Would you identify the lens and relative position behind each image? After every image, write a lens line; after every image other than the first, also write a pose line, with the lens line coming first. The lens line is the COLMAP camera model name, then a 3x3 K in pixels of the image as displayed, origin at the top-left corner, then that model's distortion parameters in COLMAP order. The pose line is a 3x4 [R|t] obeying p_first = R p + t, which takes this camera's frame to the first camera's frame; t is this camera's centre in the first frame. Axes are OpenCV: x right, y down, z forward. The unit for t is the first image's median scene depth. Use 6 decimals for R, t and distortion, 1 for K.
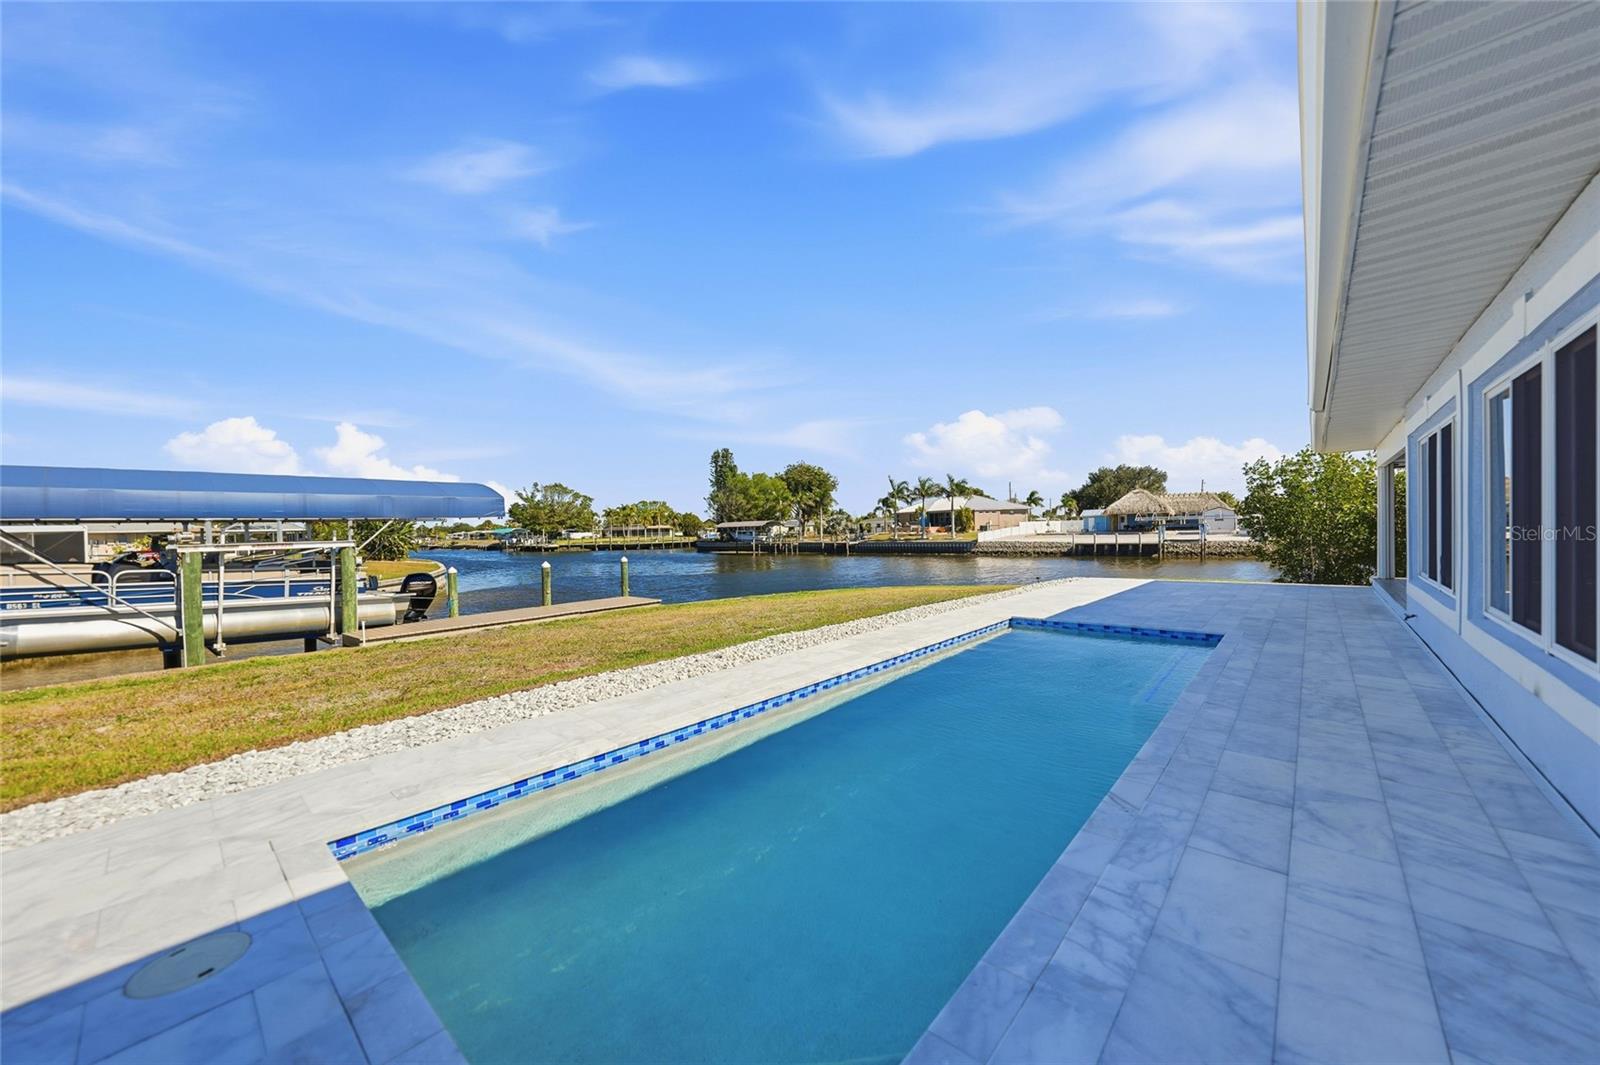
lens RADIAL K [[583.6, 0, 806.0], [0, 583.6, 538.9], [0, 0, 1]] dist [-0.014316, 0.001814]
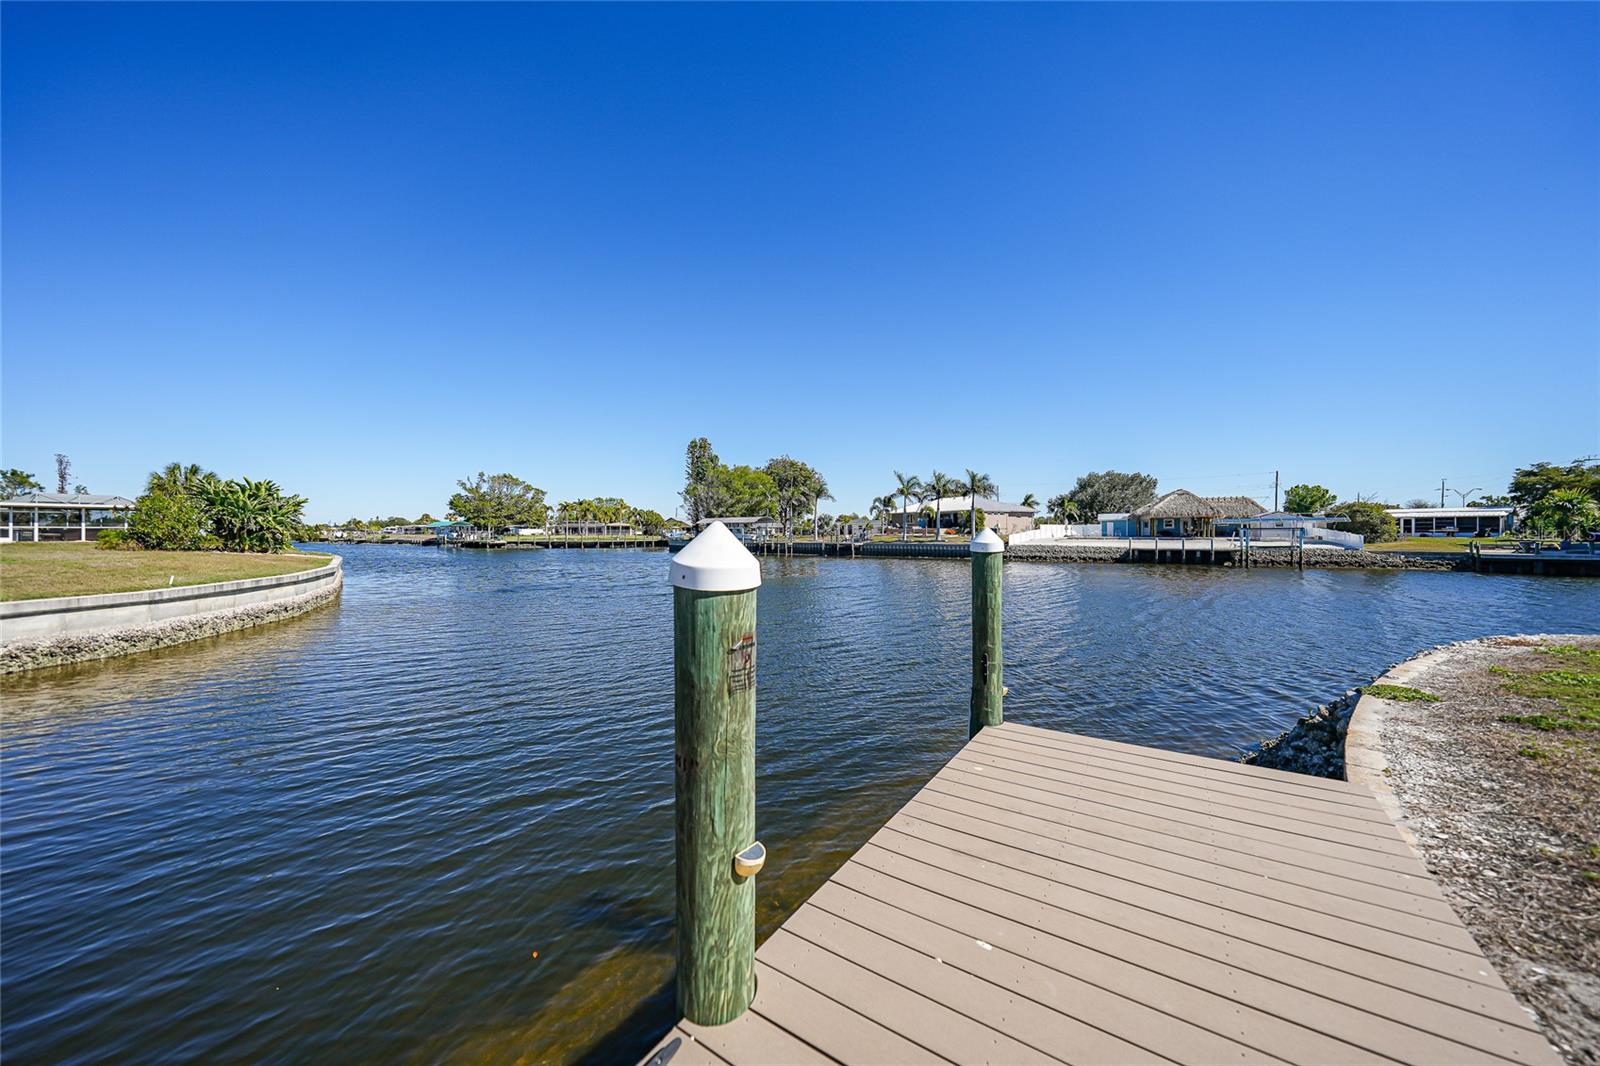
lens RADIAL K [[561.8, 0, 810.7], [0, 561.8, 530.5], [0, 0, 1]] dist [-0.025593, 0.005795]
pose [[0.994512, 0.022544, 0.102161, -0.077363], [-0.020306, 0.999532, -0.022892, 0.007301], [-0.102629, 0.020692, 0.994504, 0.160424]]
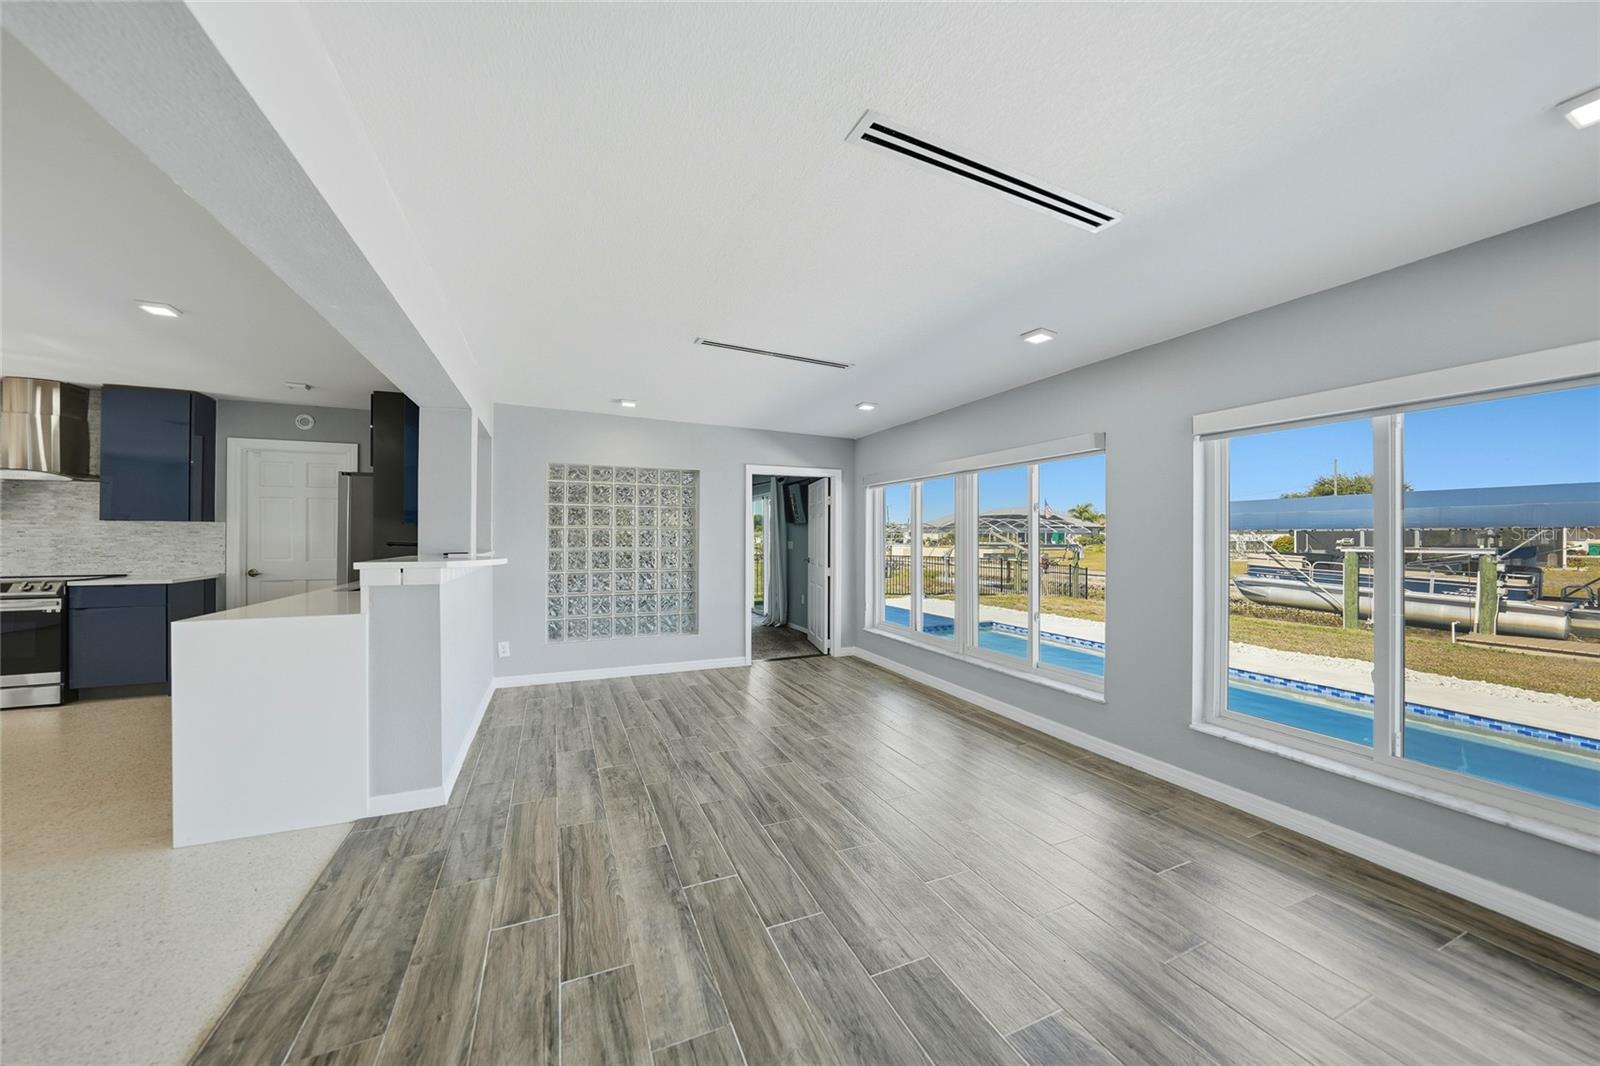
lens RADIAL K [[561.8, 0, 801.5], [0, 561.8, 533.9], [0, 0, 1]] dist [-0.025593, 0.005795]
pose [[-0.418484, 0.018275, -0.908040, 0.088027], [-0.006708, 0.999708, 0.023212, -0.005208], [0.908200, 0.015804, -0.418239, 0.036654]]
